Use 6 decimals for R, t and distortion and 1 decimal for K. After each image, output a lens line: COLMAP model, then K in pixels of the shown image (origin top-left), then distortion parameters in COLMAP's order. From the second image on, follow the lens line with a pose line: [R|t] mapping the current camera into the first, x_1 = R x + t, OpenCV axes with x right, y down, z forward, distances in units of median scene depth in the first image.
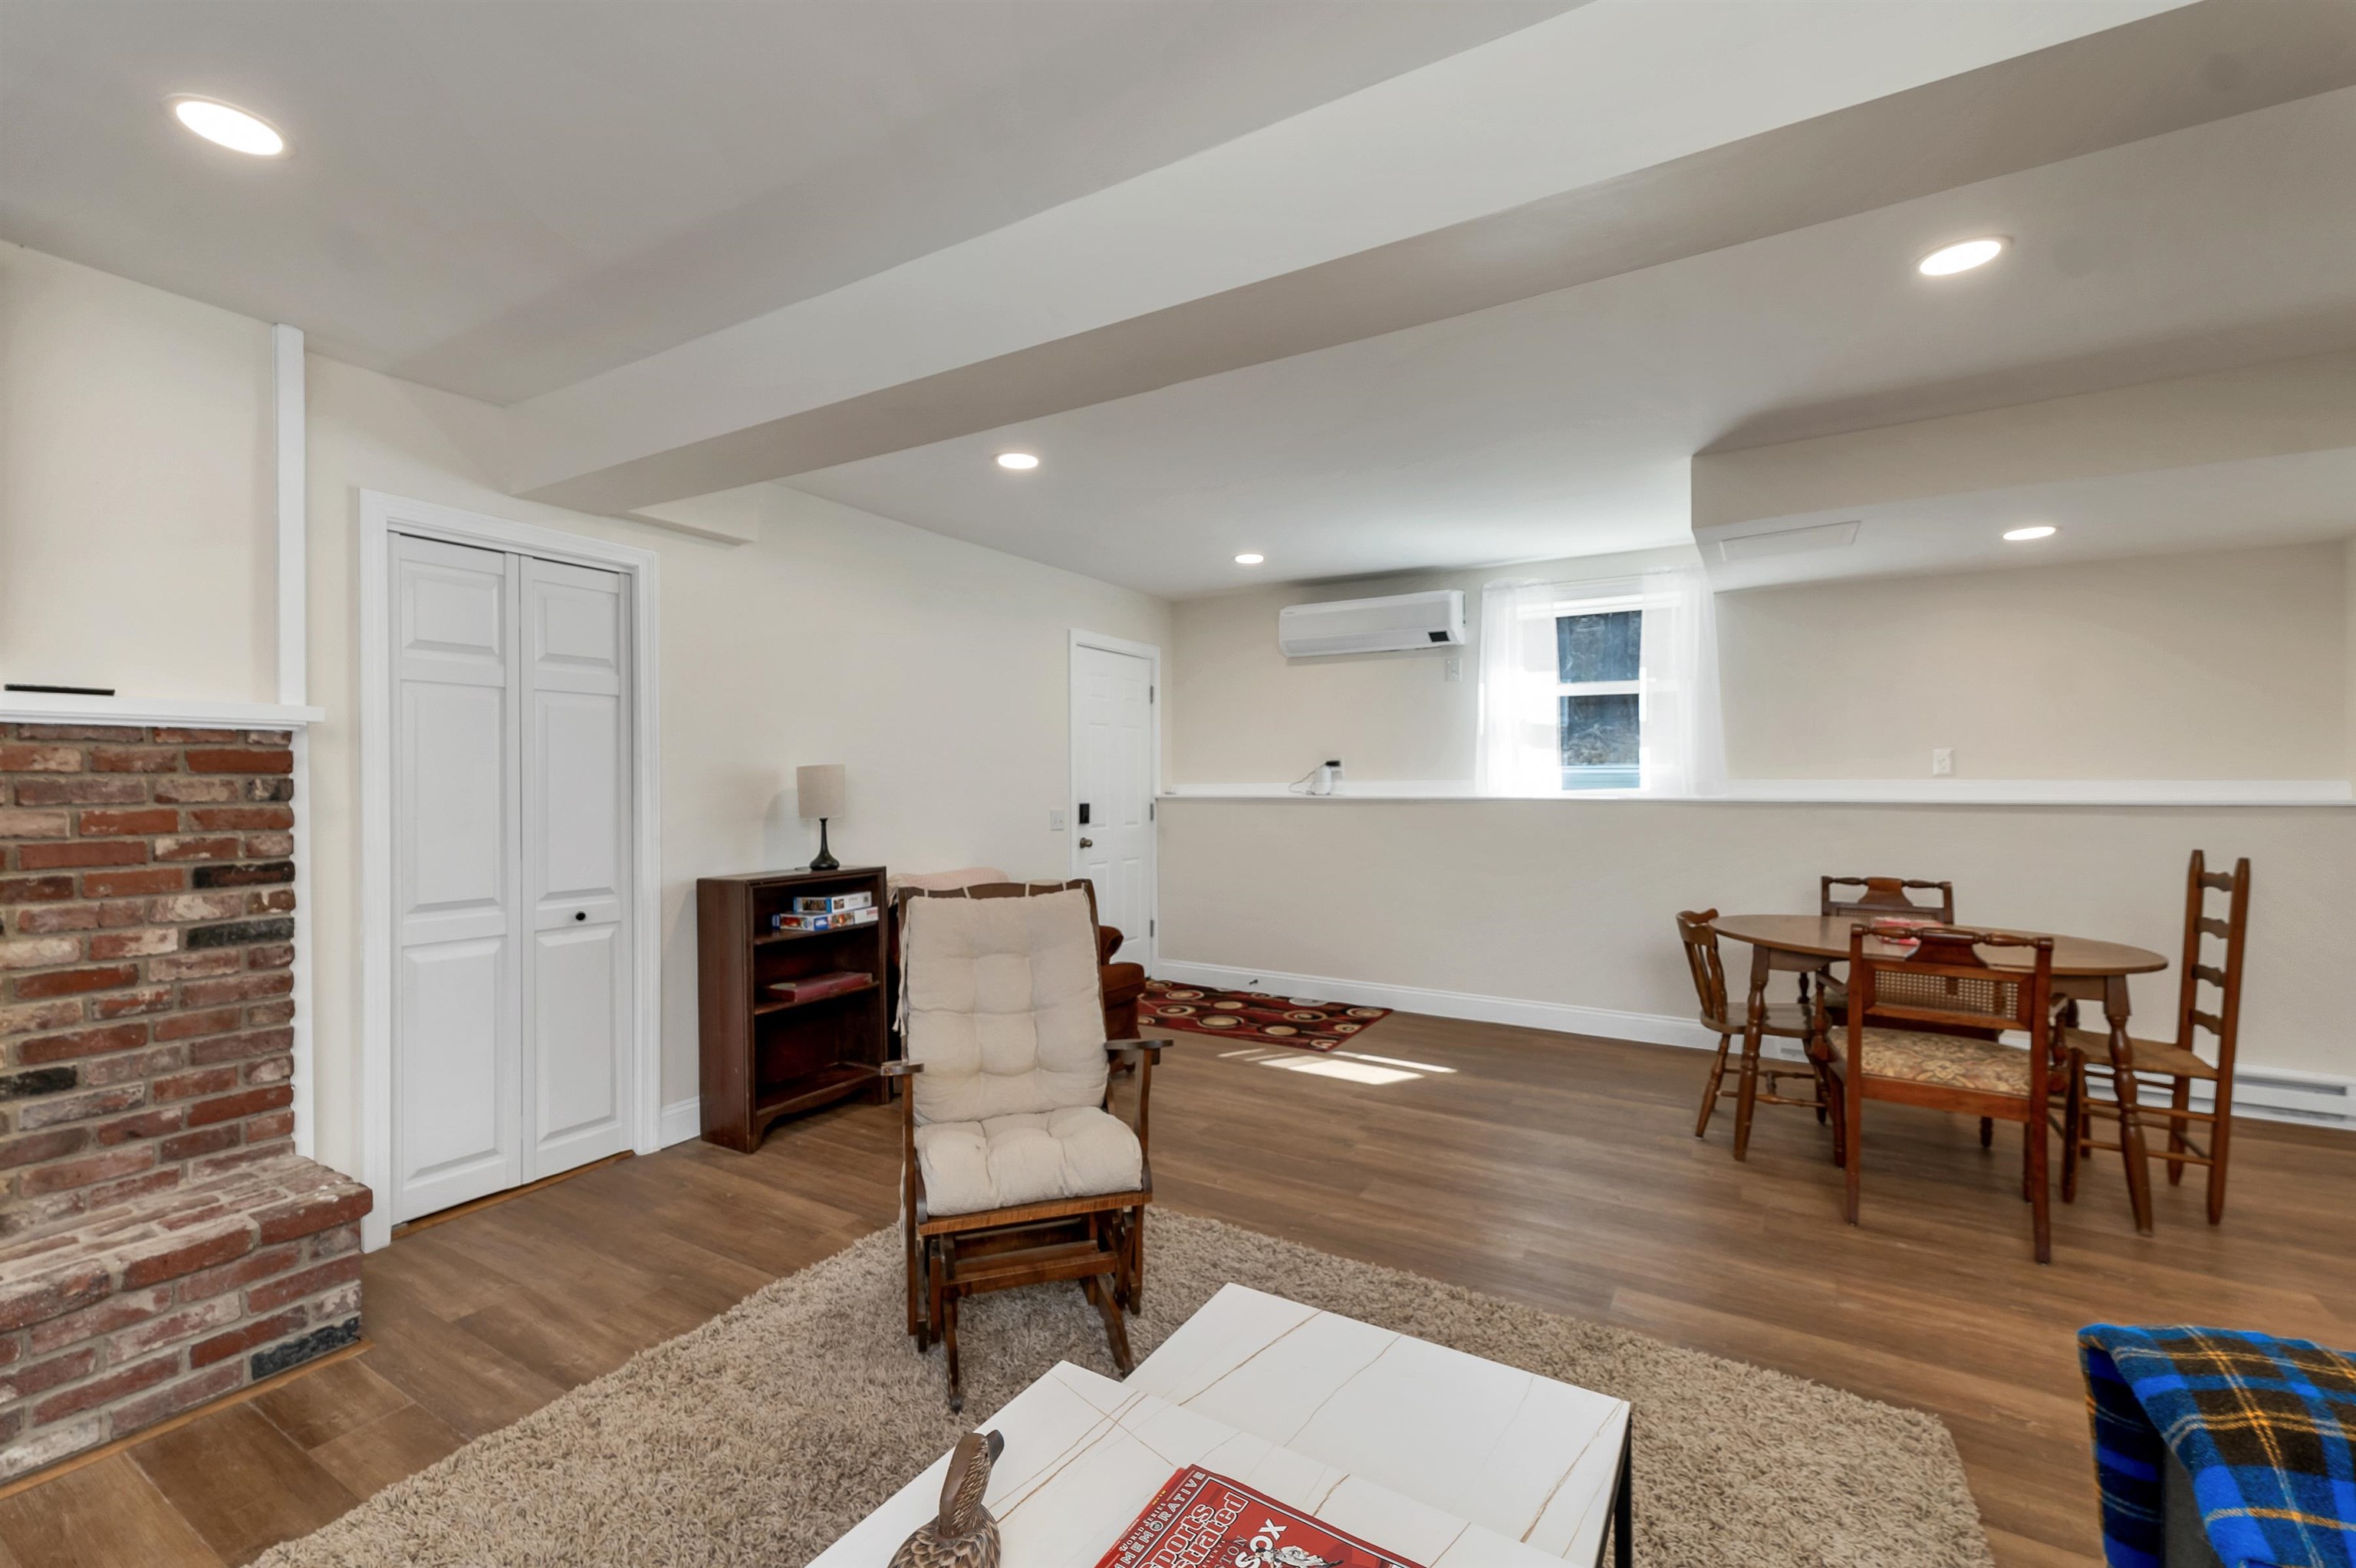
lens RADIAL K [[977.1, 0, 1168.5], [0, 977.1, 785.2], [0, 0, 1]] dist [0.000356, -0.000387]
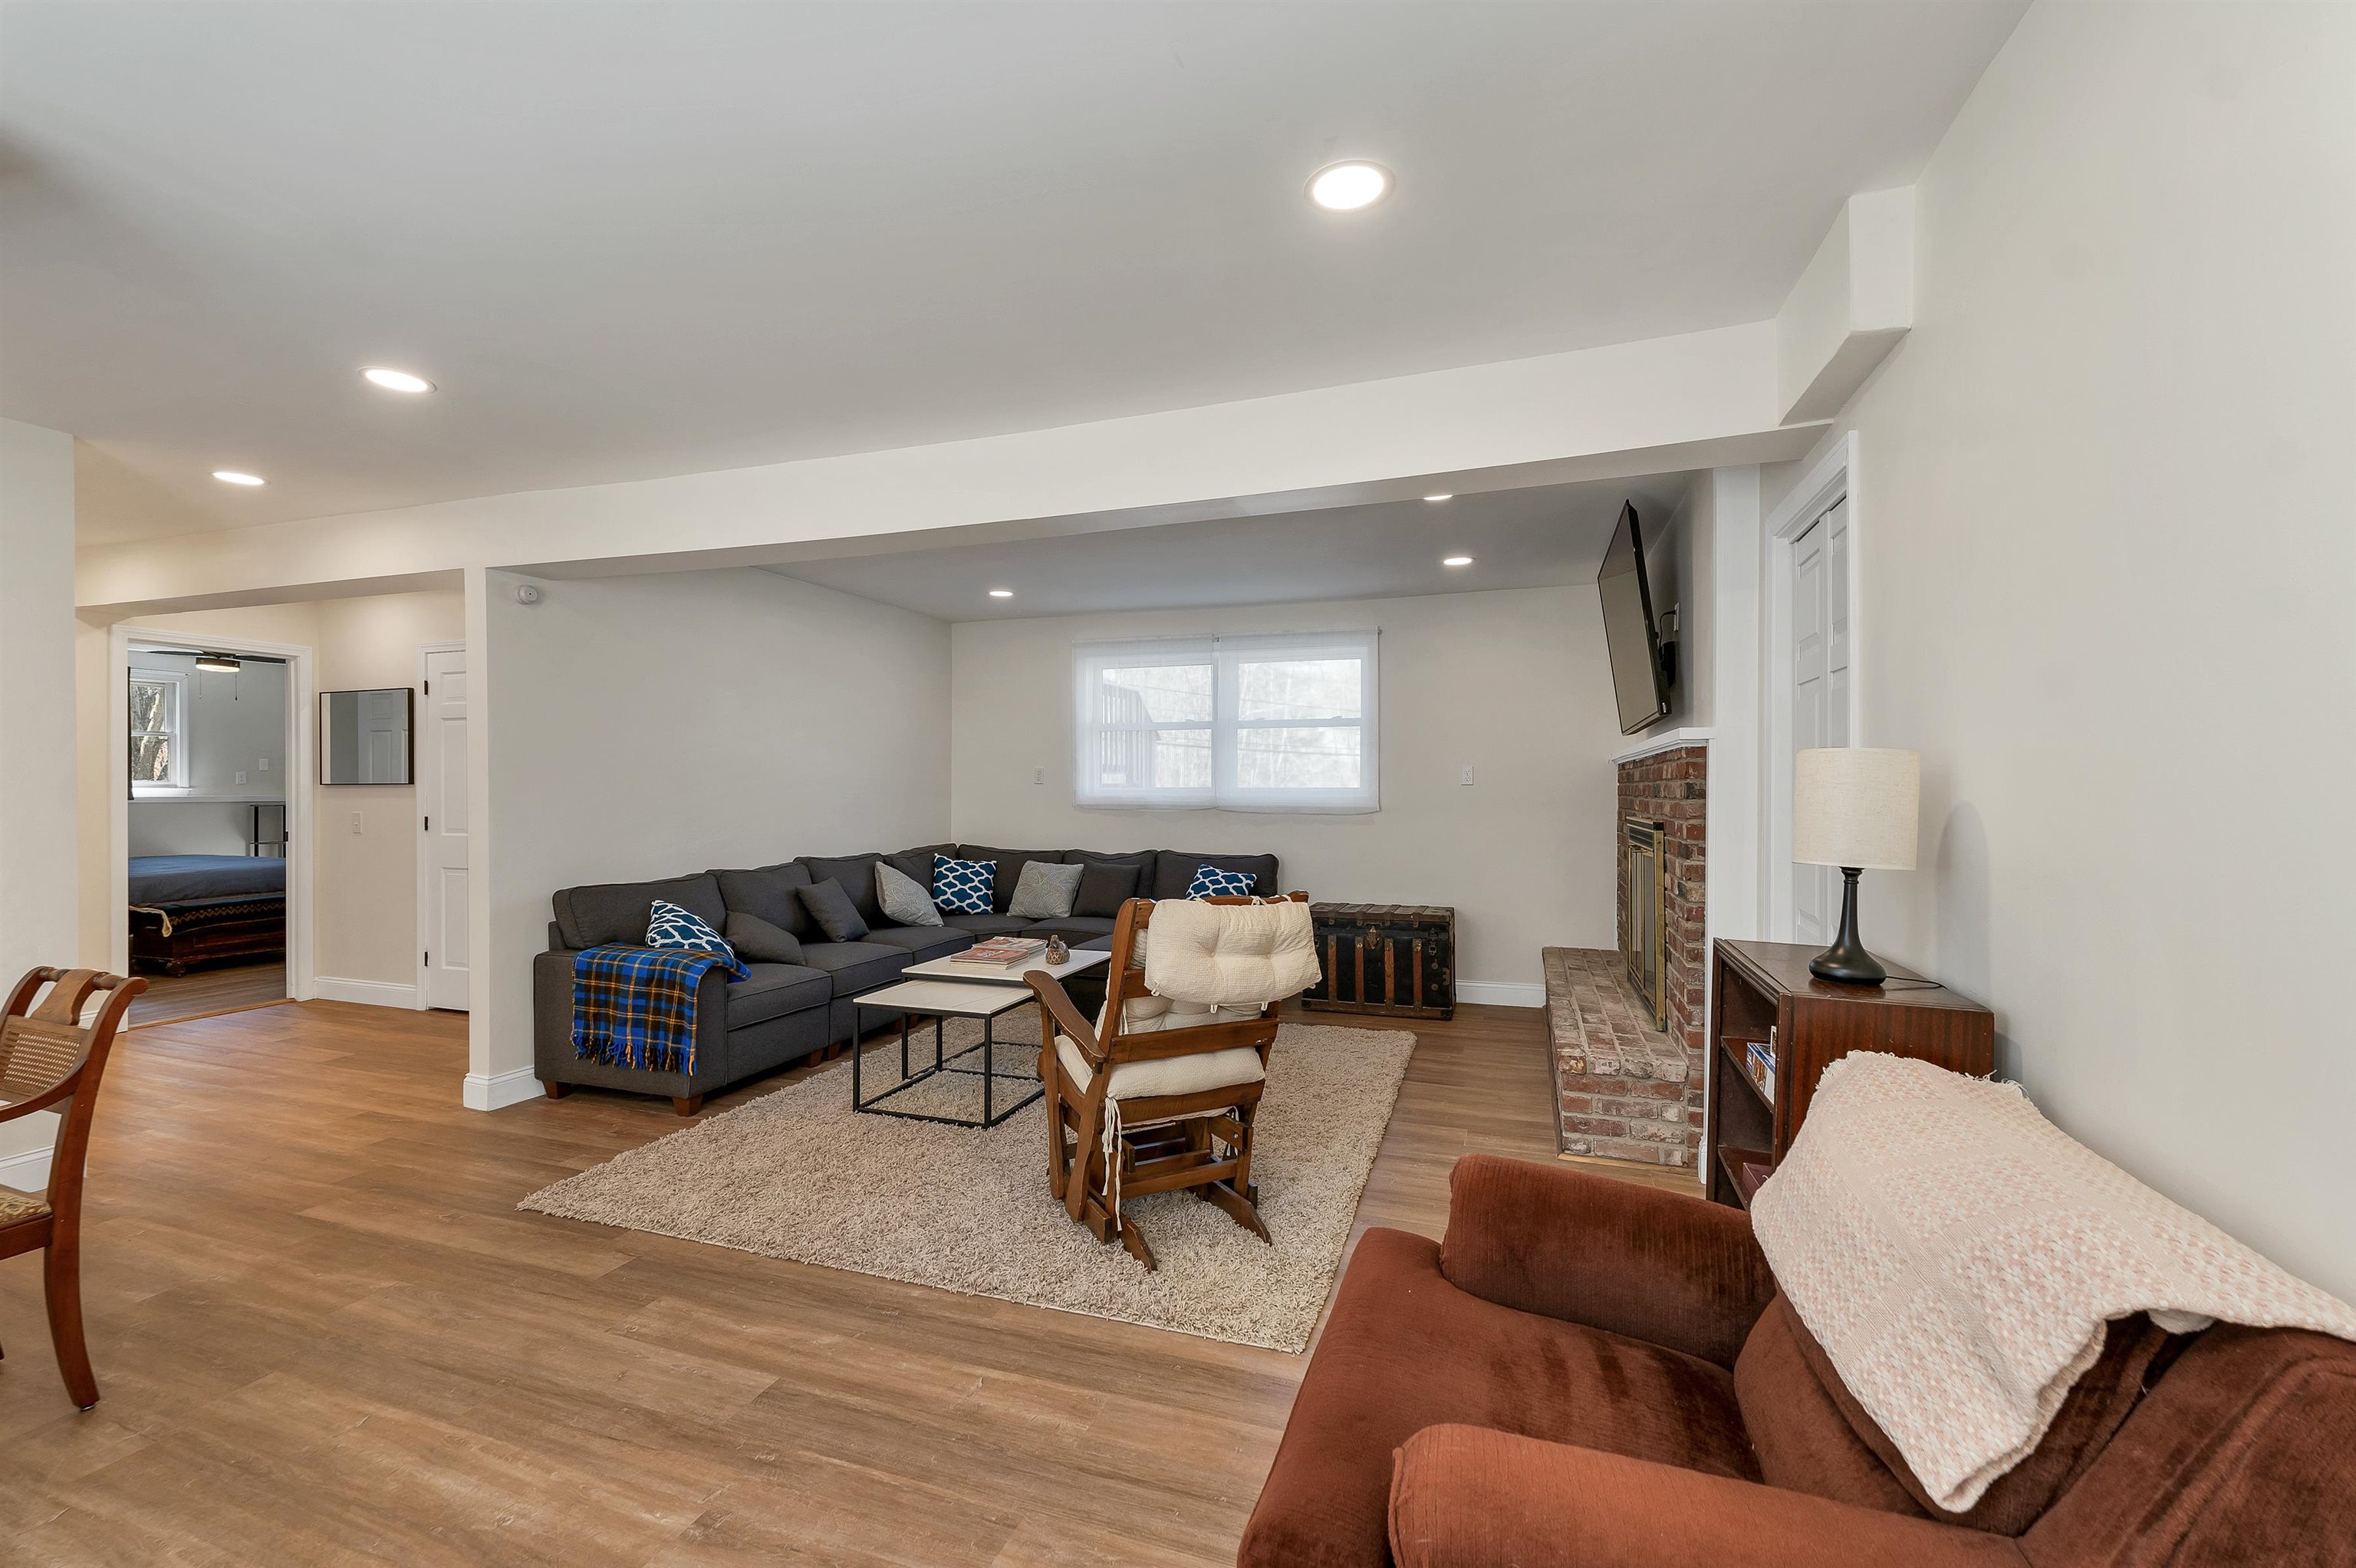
lens RADIAL K [[977.1, 0, 1168.5], [0, 977.1, 785.2], [0, 0, 1]] dist [0.000356, -0.000387]
pose [[-0.978915, 0.003448, -0.204240, 0.039801], [0.002710, 0.999989, 0.003894, -0.006169], [0.204251, 0.003259, -0.978913, 1.113111]]
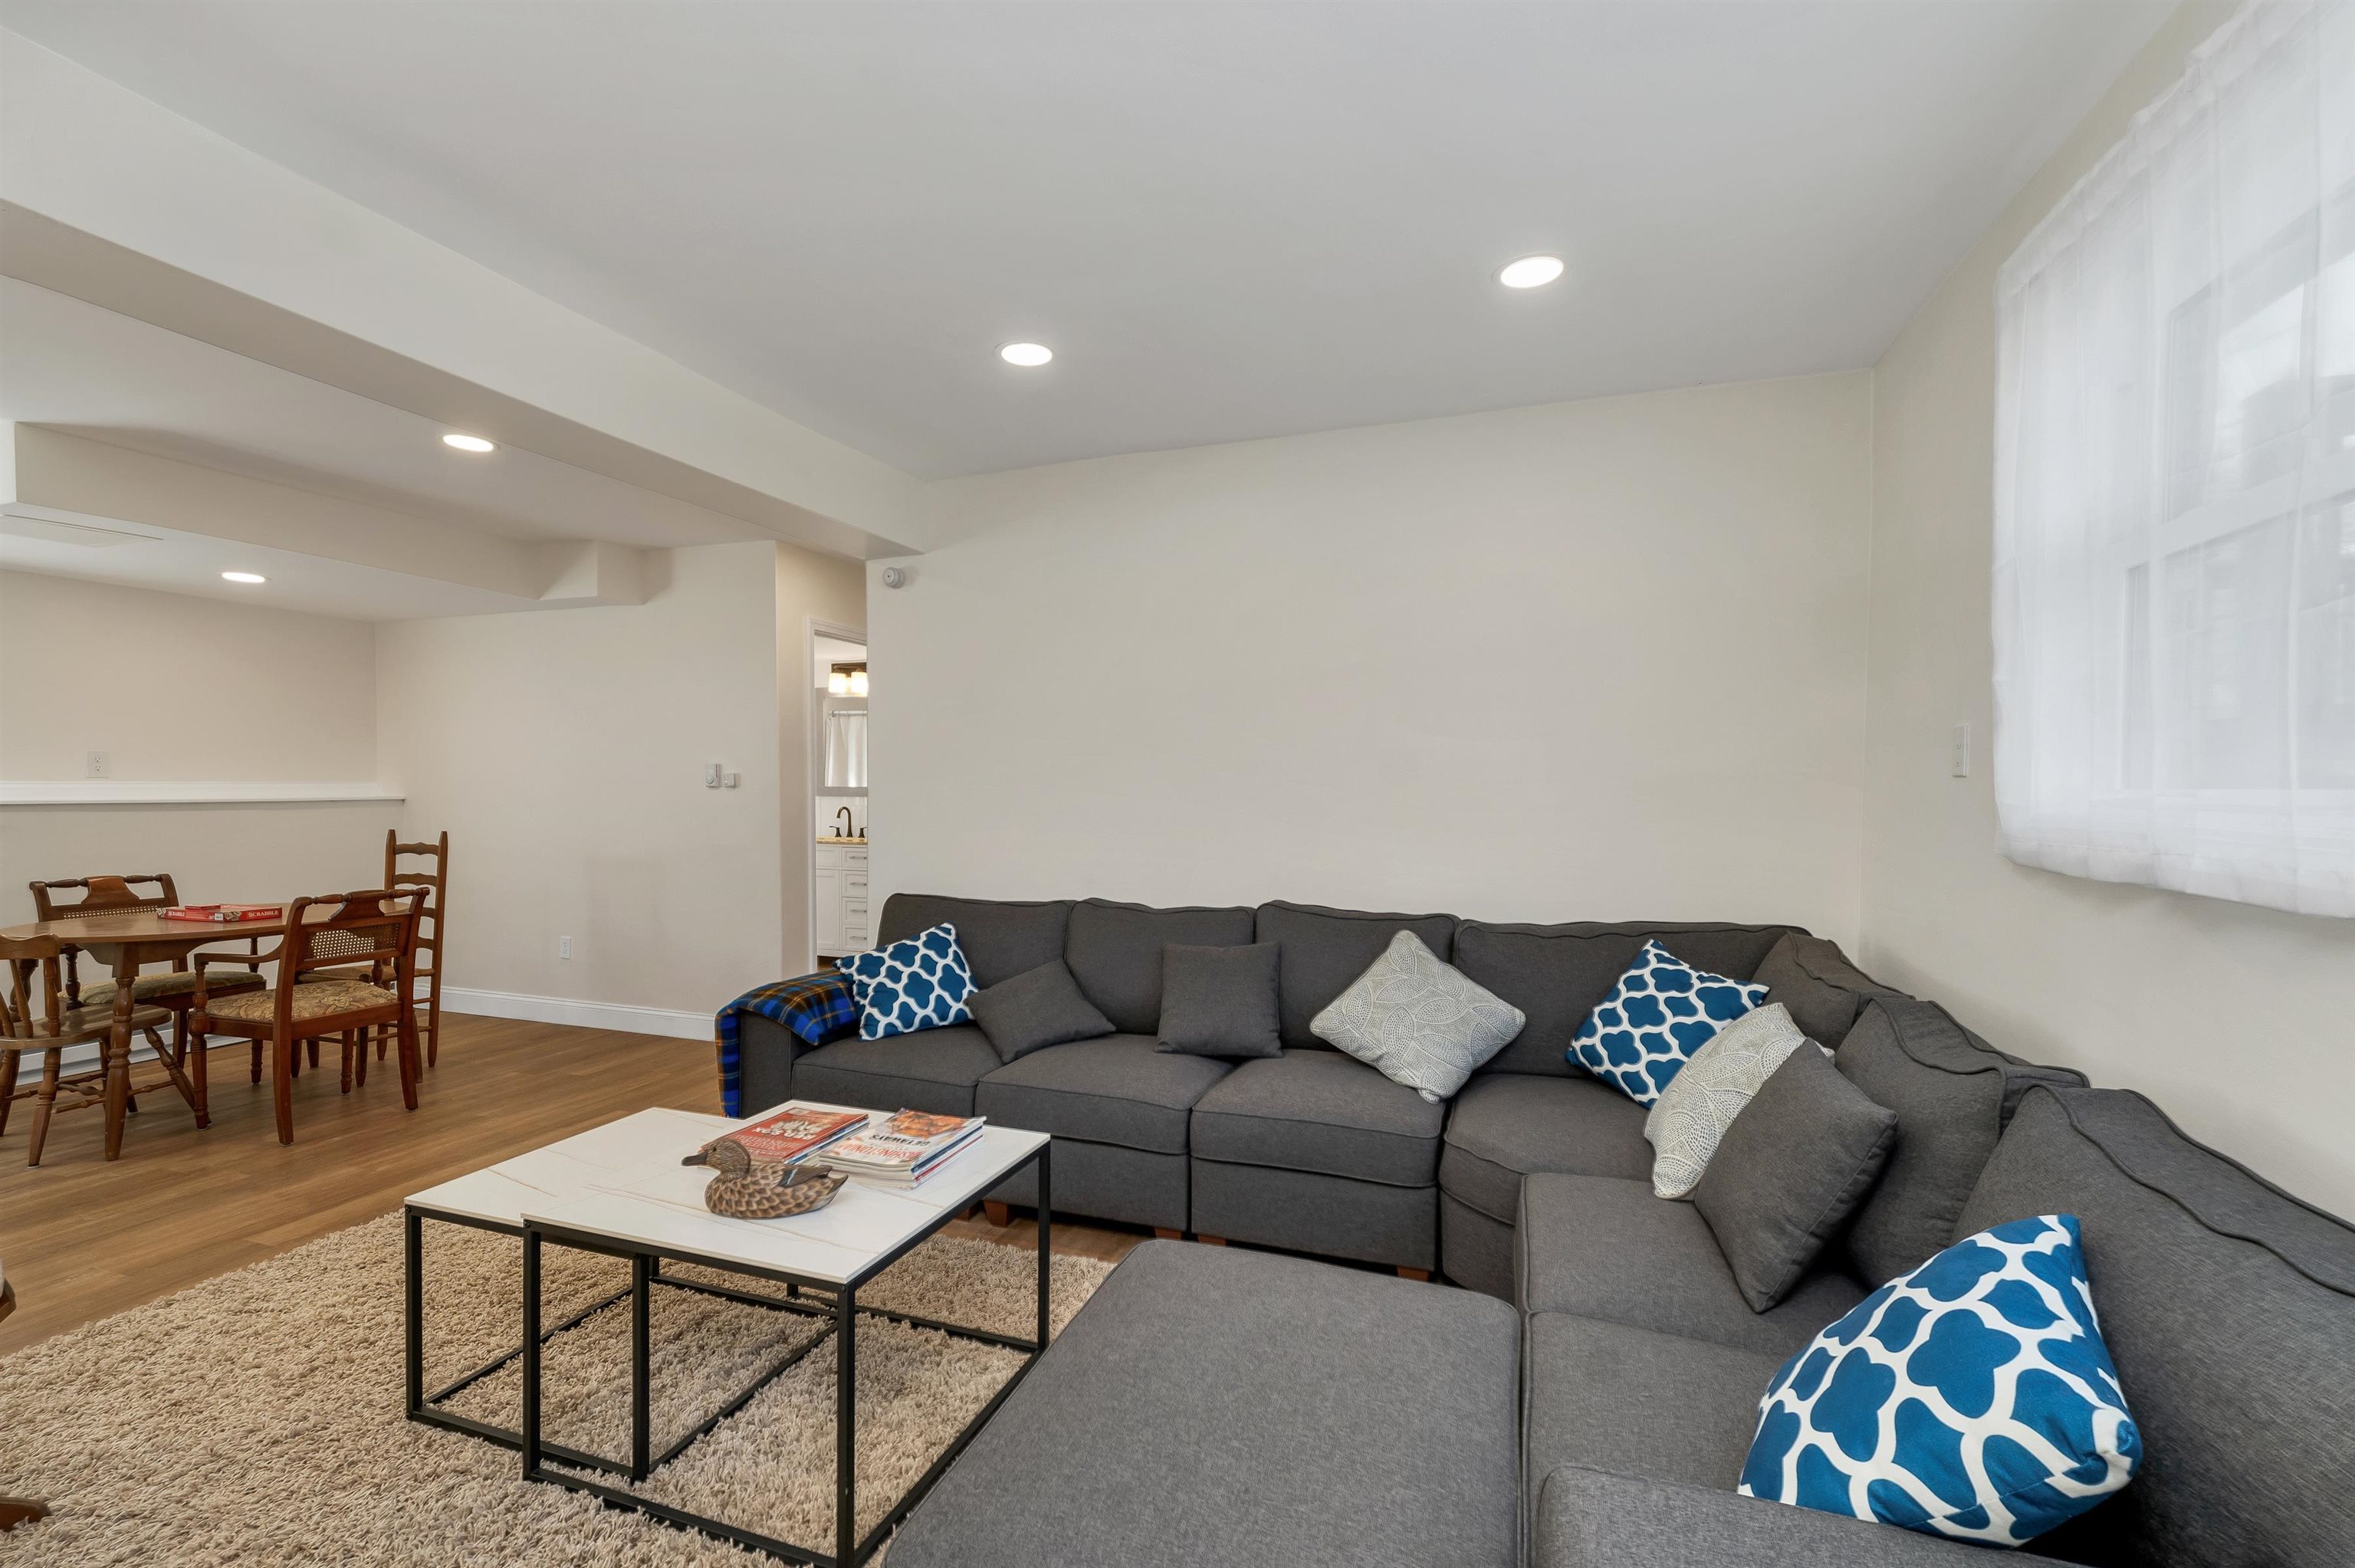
lens RADIAL K [[1005.0, 0, 1177.5], [0, 1005.0, 784.0], [0, 0, 1]] dist [-0.002135, -0.000131]
pose [[-0.233947, -0.000707, 0.972249, -0.469618], [-0.002177, 0.999998, 0.000204, -0.004878], [-0.972247, -0.002069, -0.233948, 0.122308]]
